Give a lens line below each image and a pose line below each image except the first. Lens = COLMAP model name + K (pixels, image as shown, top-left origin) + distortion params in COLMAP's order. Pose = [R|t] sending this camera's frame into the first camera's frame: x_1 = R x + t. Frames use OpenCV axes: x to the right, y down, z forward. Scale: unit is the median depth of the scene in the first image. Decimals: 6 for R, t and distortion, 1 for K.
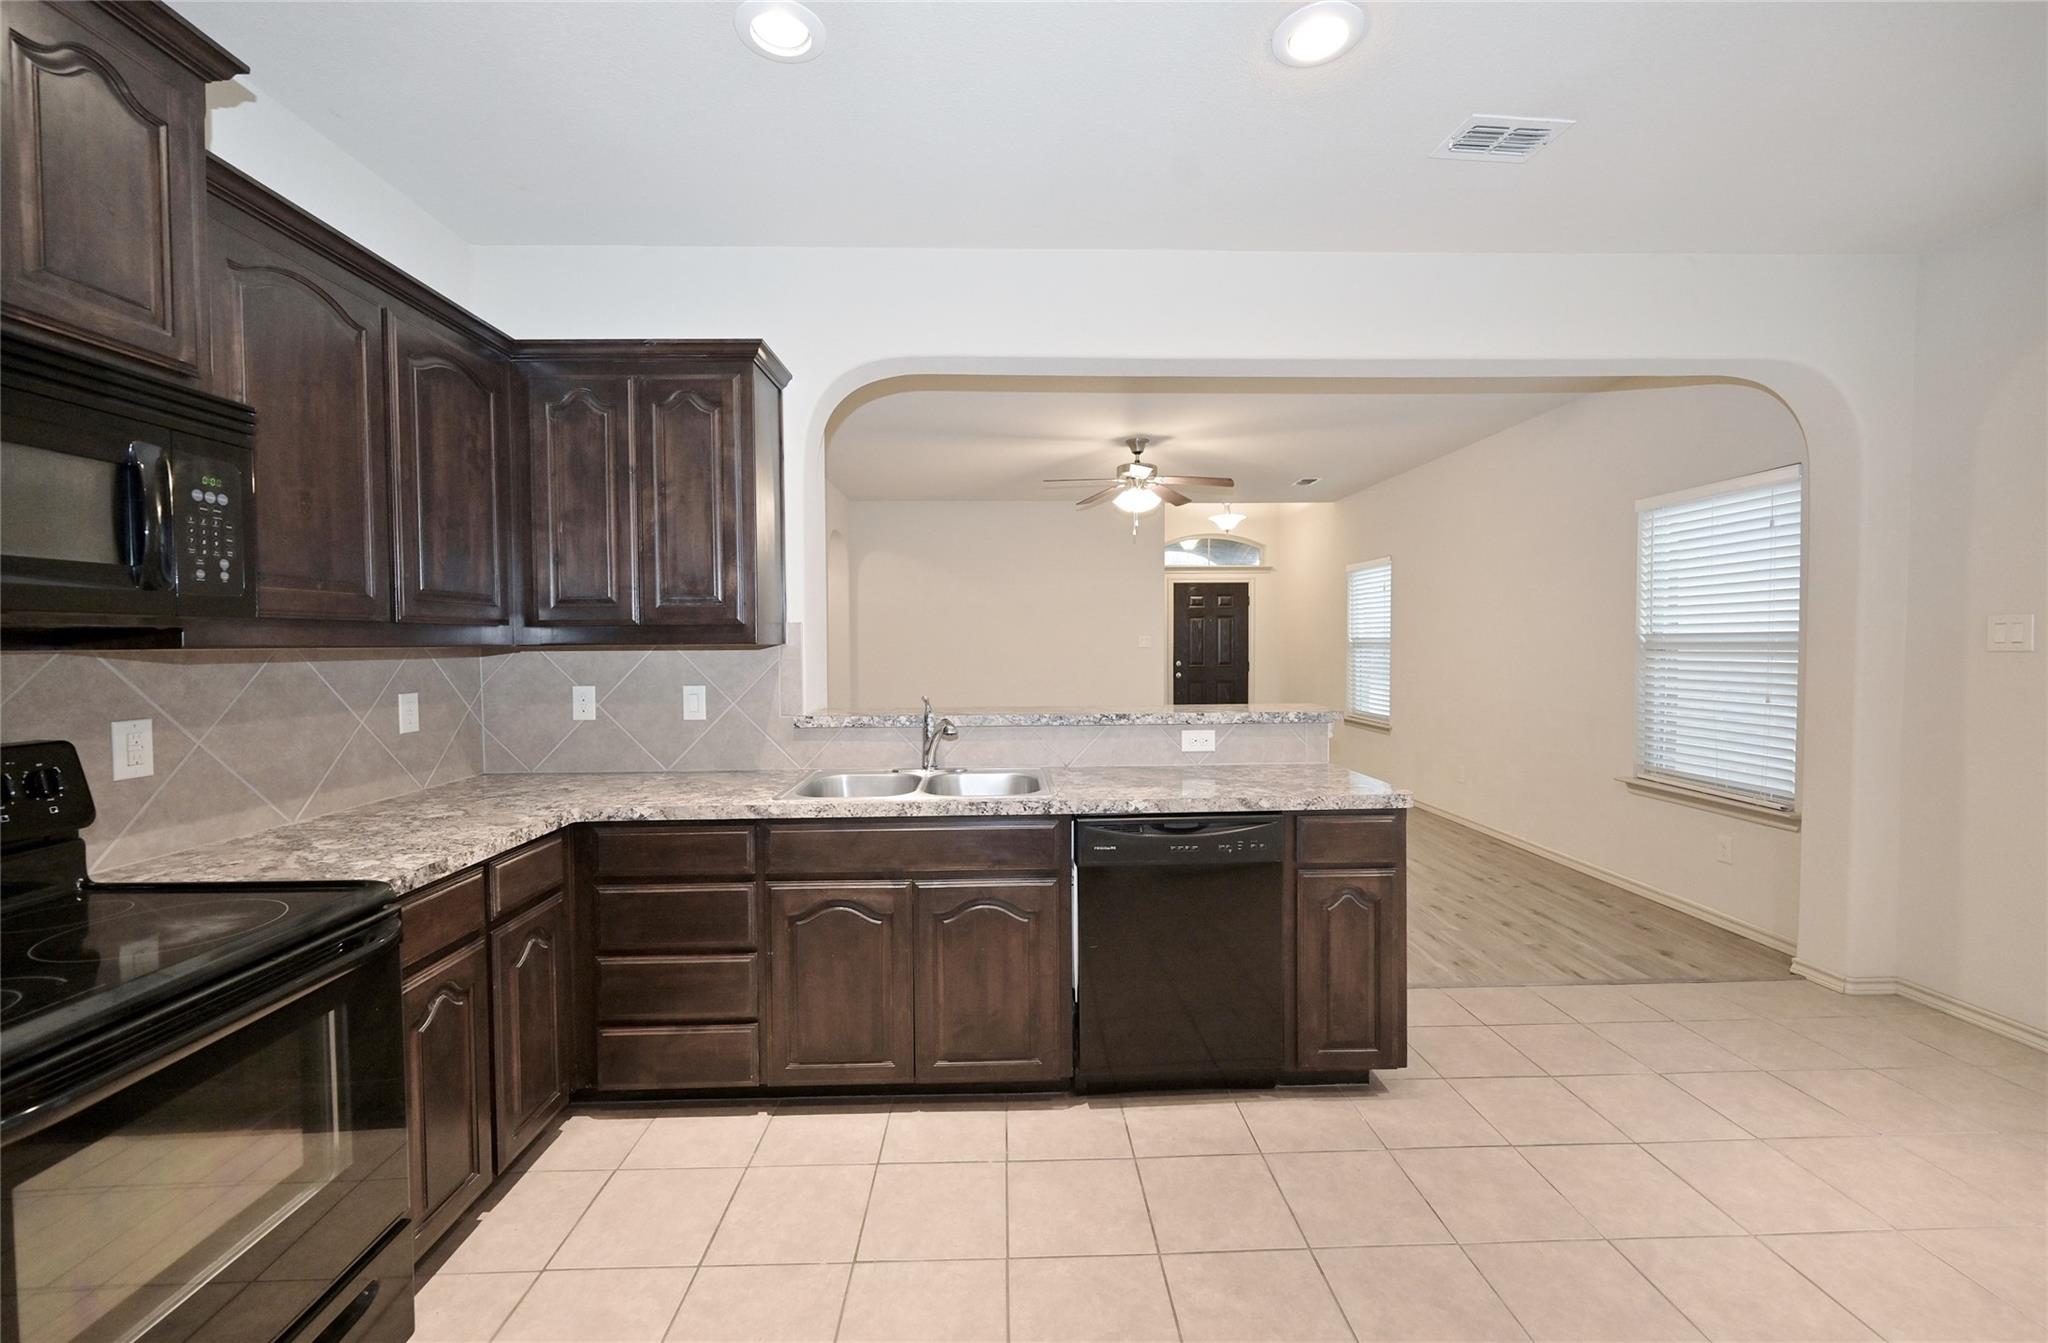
lens RADIAL K [[813.5, 0, 1027.0], [0, 813.5, 667.2], [0, 0, 1]] dist [-0.002371, 0.000891]
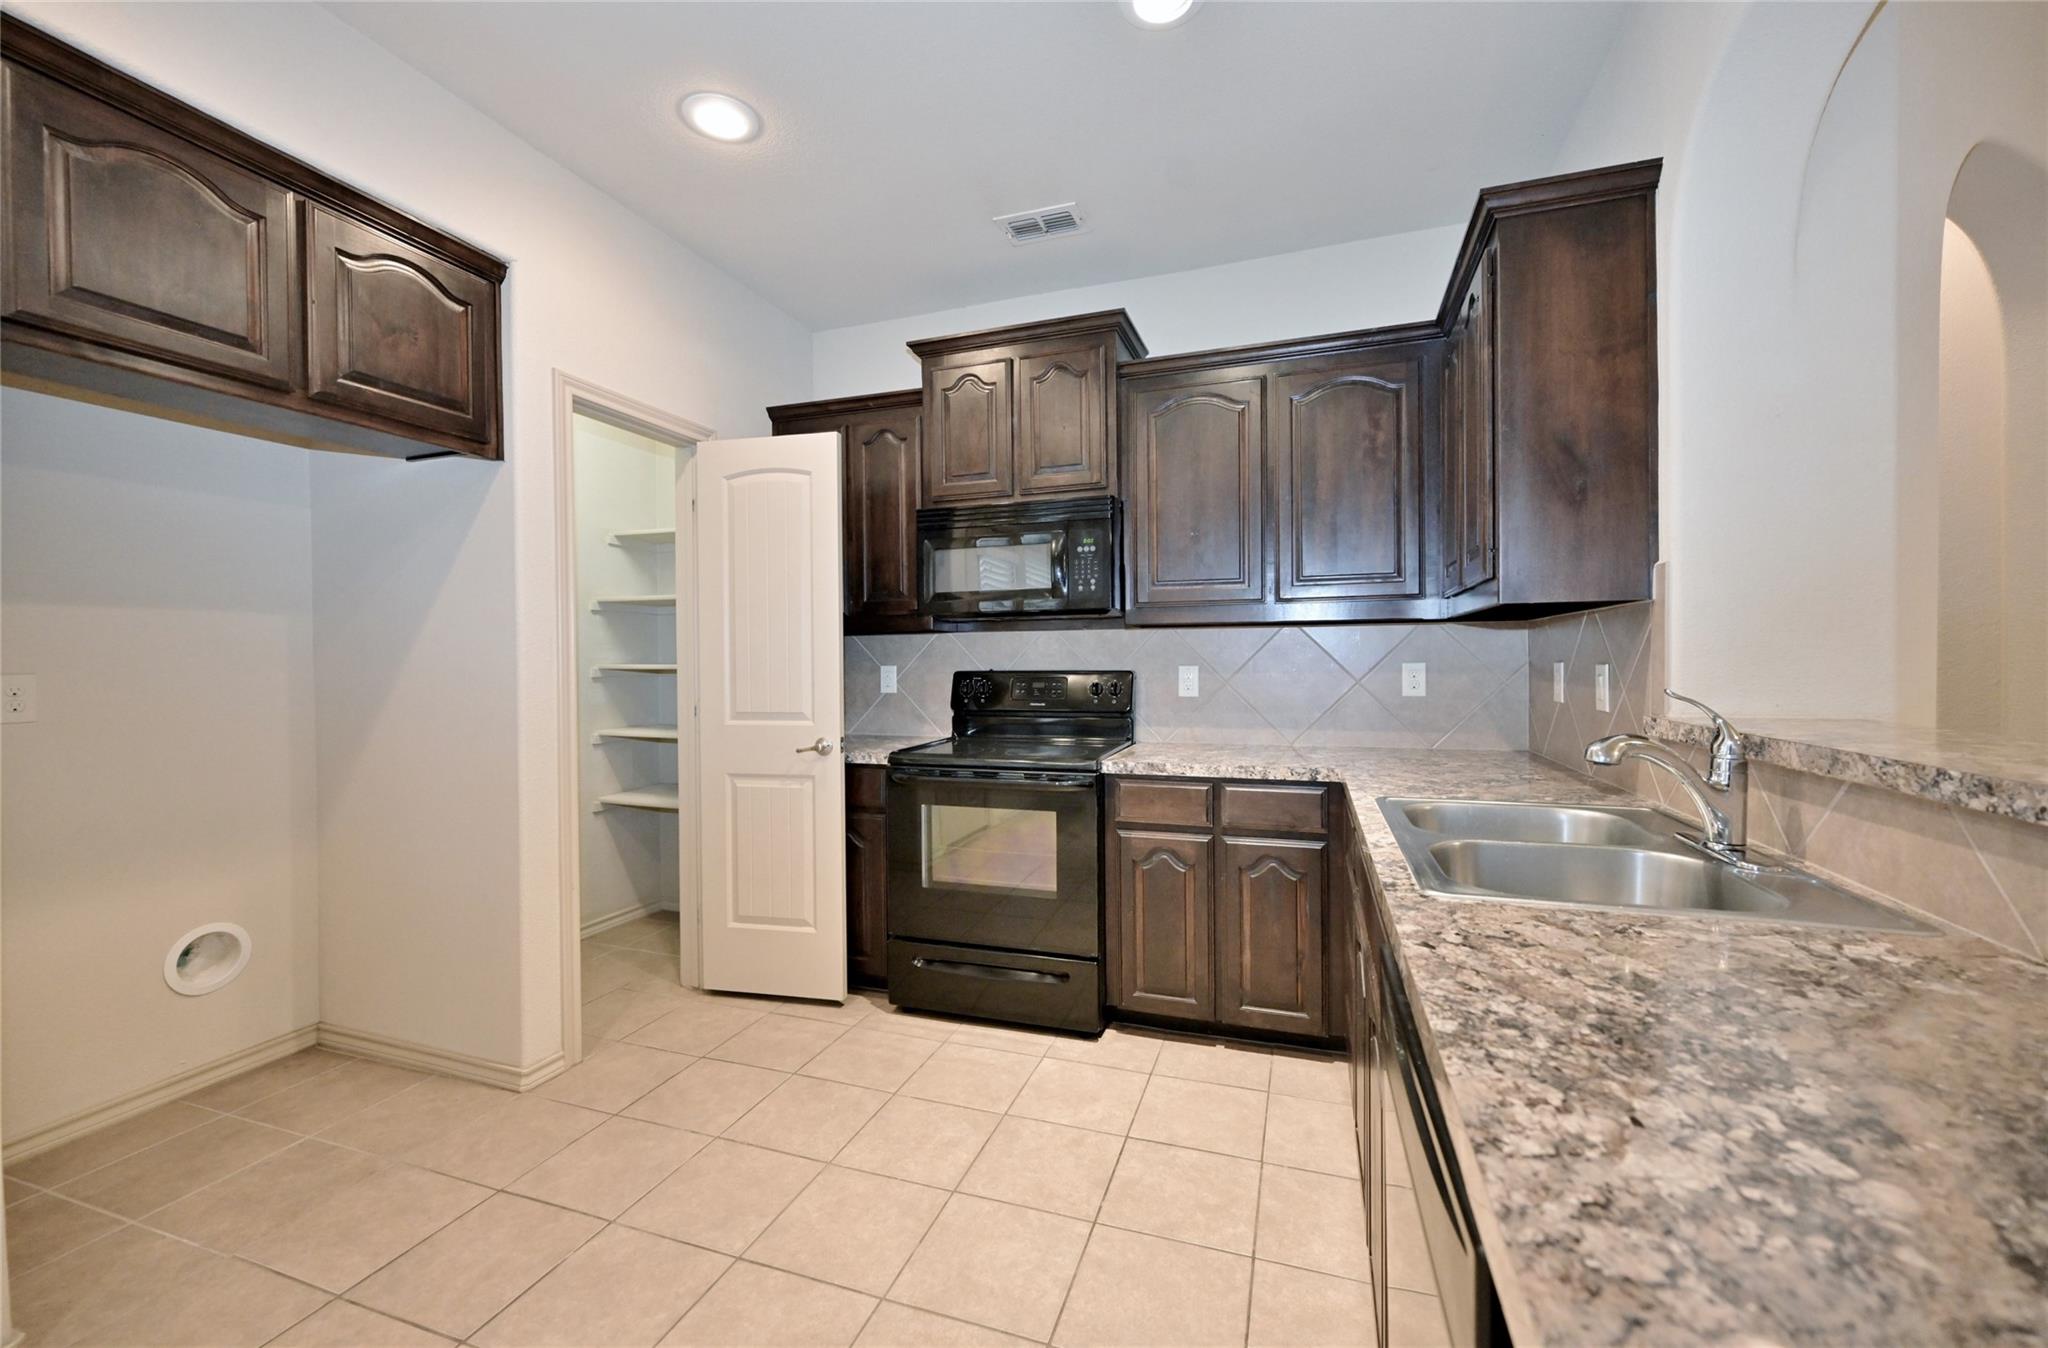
lens RADIAL K [[813.5, 0, 1028.2], [0, 813.5, 670.7], [0, 0, 1]] dist [-0.002371, 0.000891]
pose [[-0.351731, 0.022938, -0.935820, 0.563131], [-0.017522, 0.999363, 0.031081, 0.018812], [0.935937, 0.027329, -0.351105, 0.960438]]
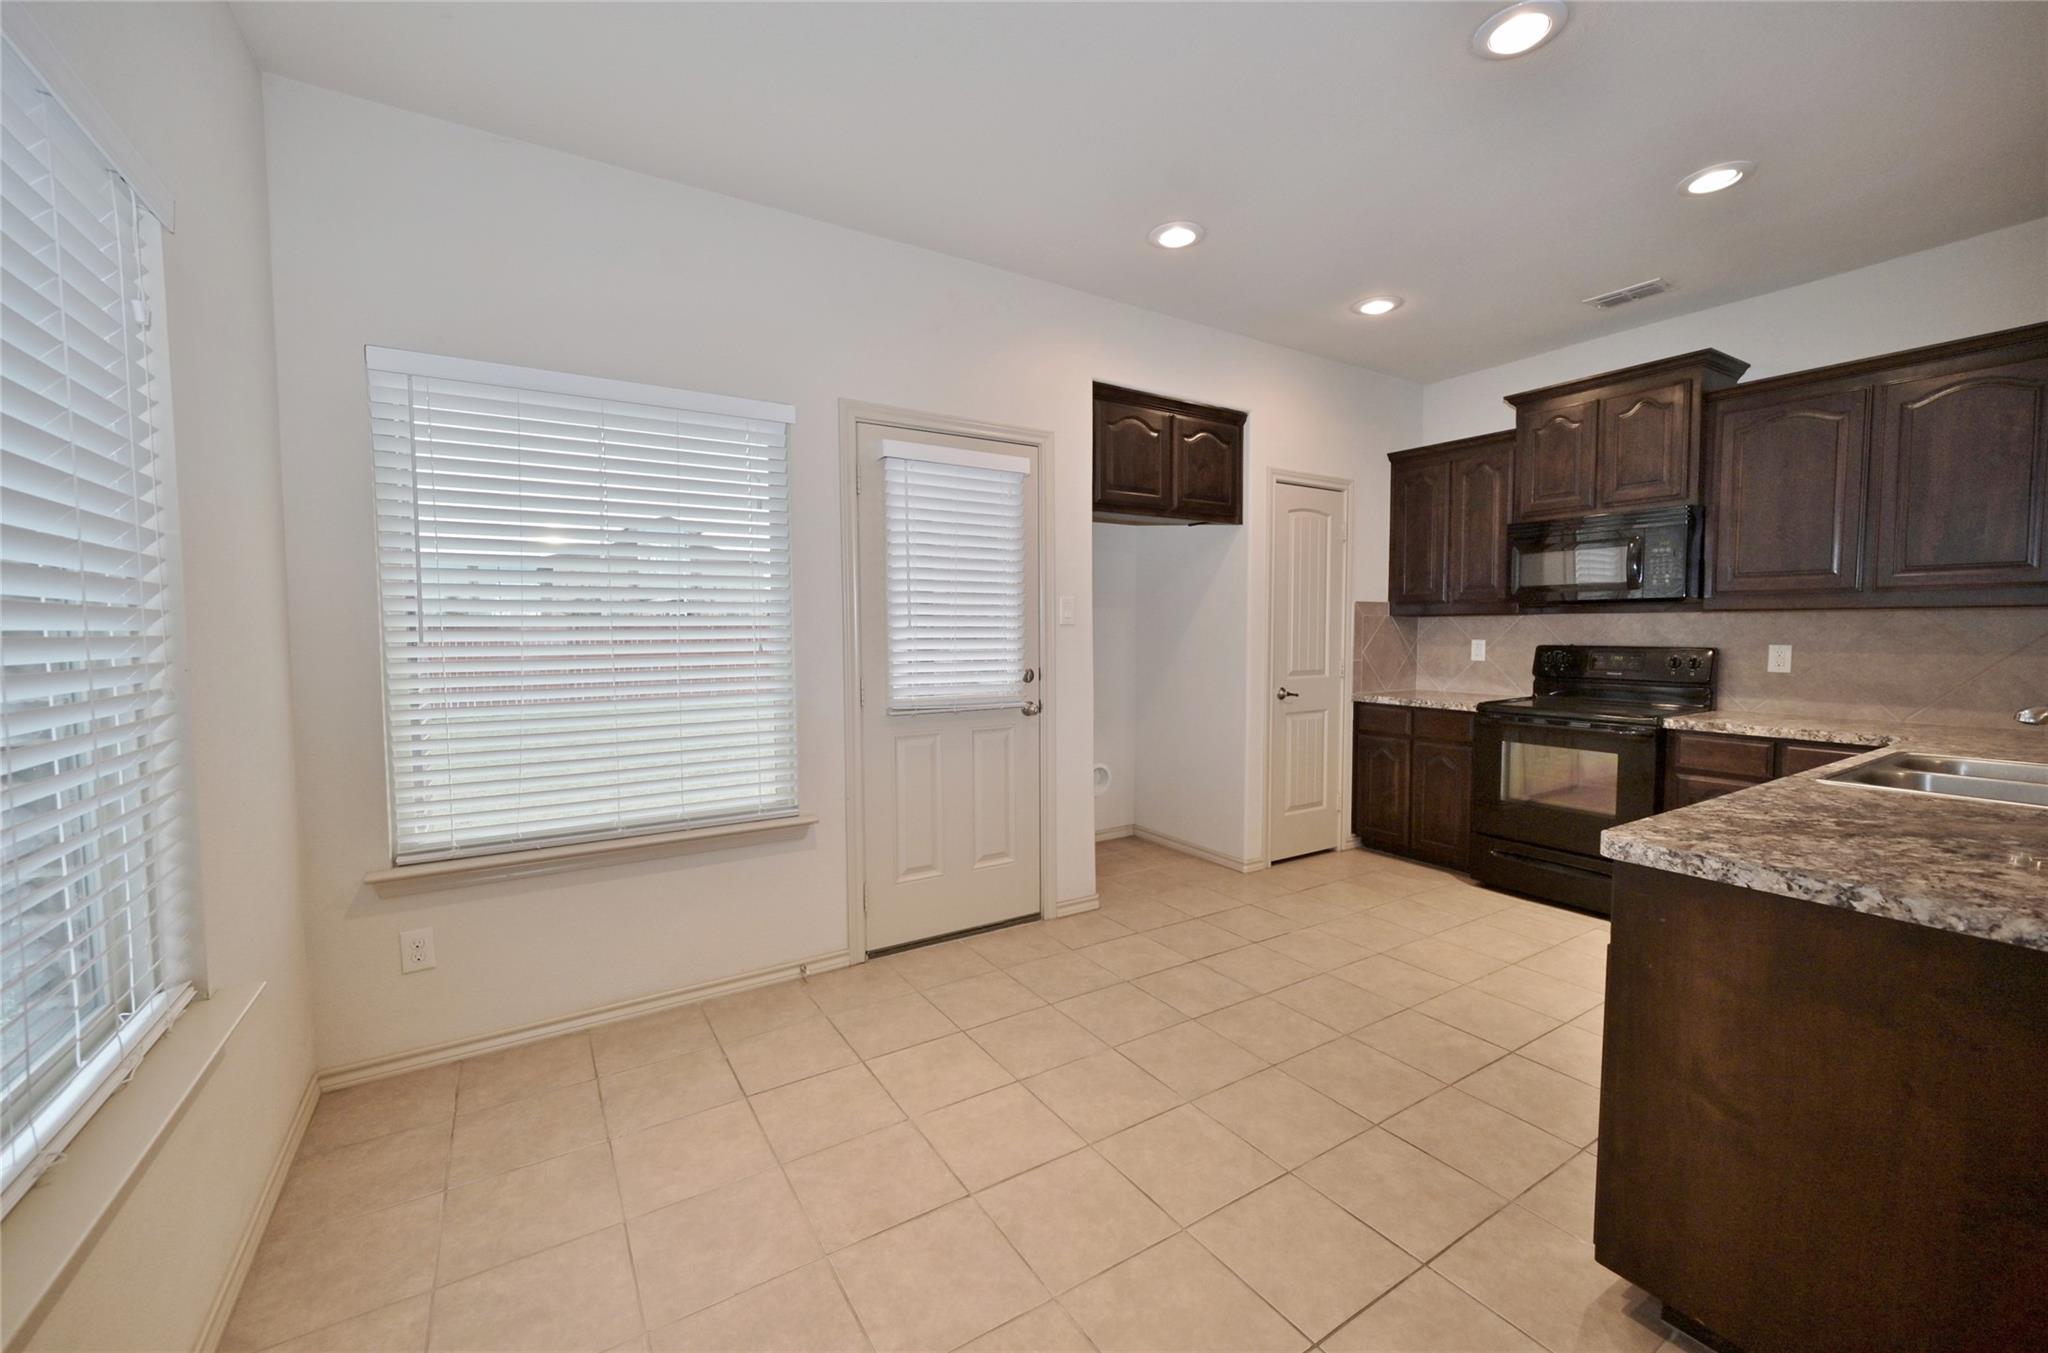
lens RADIAL K [[813.5, 0, 1026.8], [0, 813.5, 670.3], [0, 0, 1]] dist [-0.002371, 0.000891]
pose [[-0.858511, 0.036620, -0.511487, 1.192263], [-0.006722, 0.996558, 0.082631, -0.020920], [0.512752, 0.074377, -0.855309, 1.316484]]
